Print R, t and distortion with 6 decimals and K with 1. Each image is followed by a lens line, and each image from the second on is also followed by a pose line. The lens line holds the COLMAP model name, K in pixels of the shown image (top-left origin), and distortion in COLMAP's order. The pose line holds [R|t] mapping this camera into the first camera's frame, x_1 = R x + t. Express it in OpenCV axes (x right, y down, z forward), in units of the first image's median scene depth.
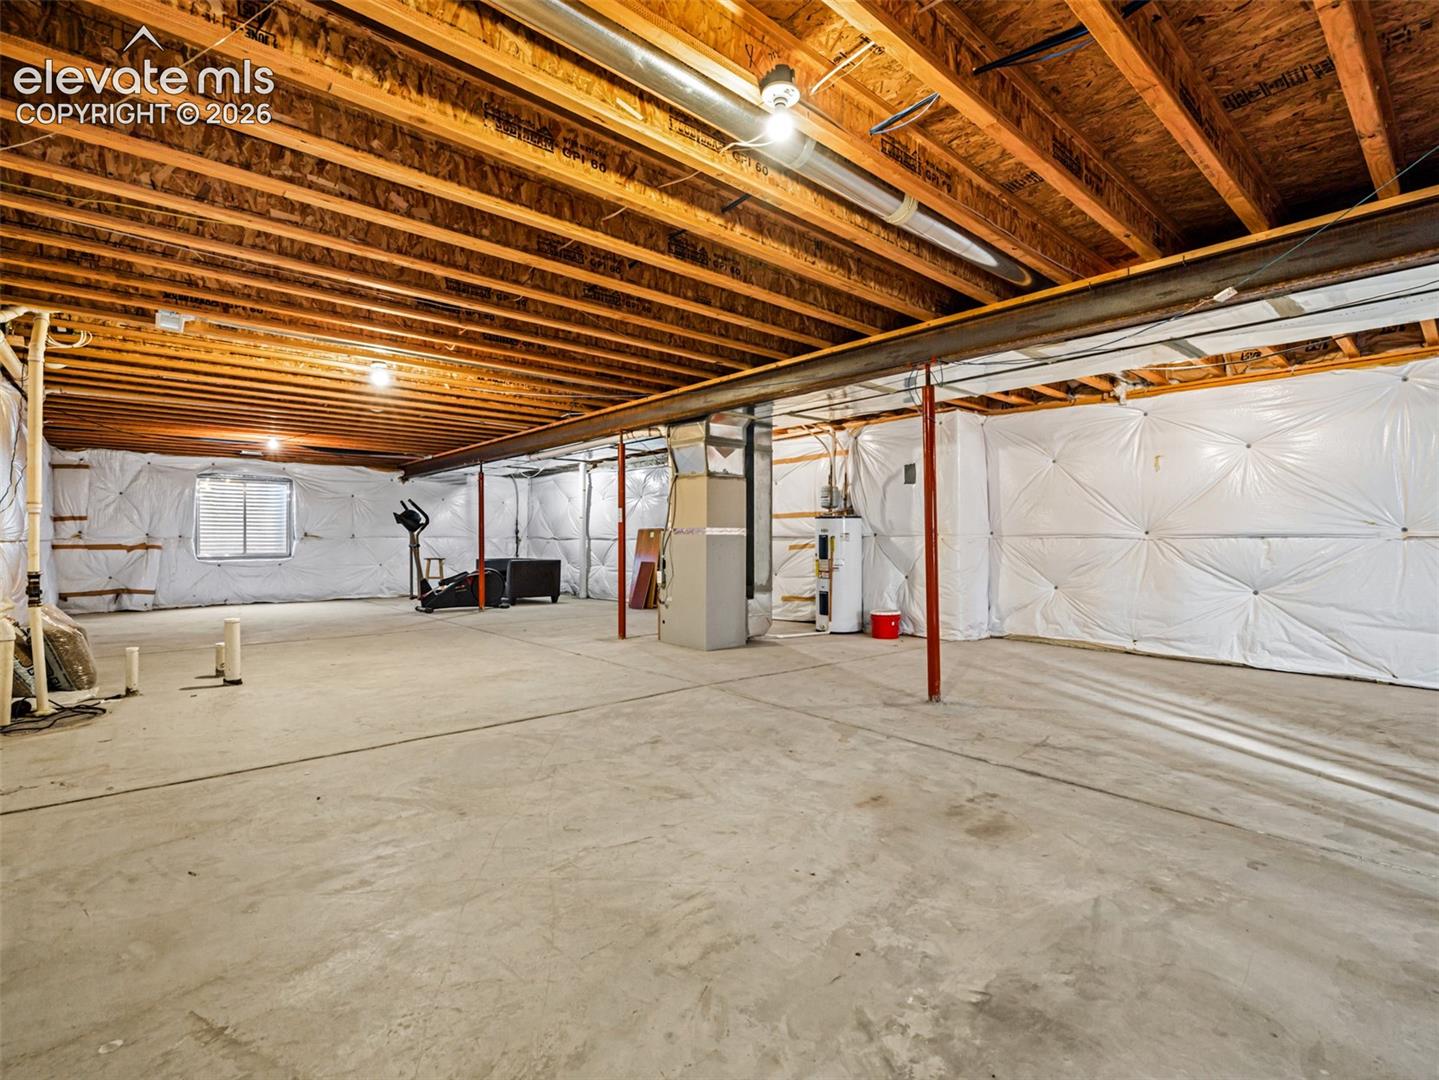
lens RADIAL K [[689.1, 0, 720.3], [0, 689.1, 539.3], [0, 0, 1]] dist [0.004812, -0.000474]
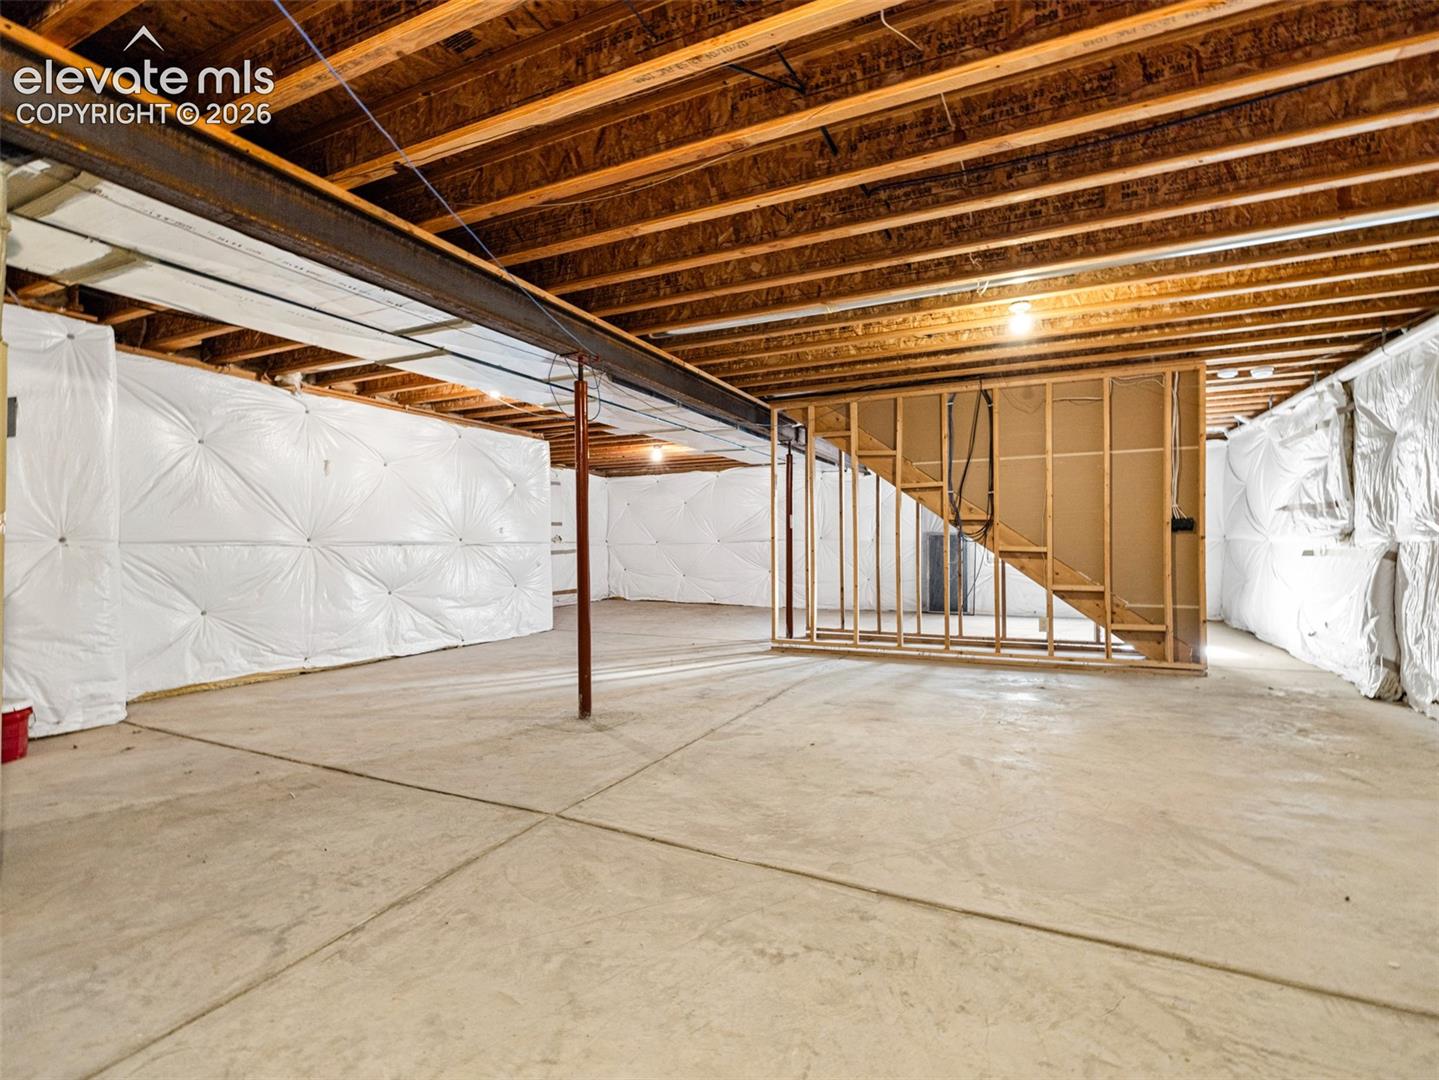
lens RADIAL K [[689.1, 0, 716.6], [0, 689.1, 539.8], [0, 0, 1]] dist [0.004812, -0.000474]
pose [[-0.402465, 0.009255, 0.915389, -0.788740], [0.005919, 0.999954, -0.007508, 0.000786], [-0.915416, 0.002396, -0.402501, 1.520803]]
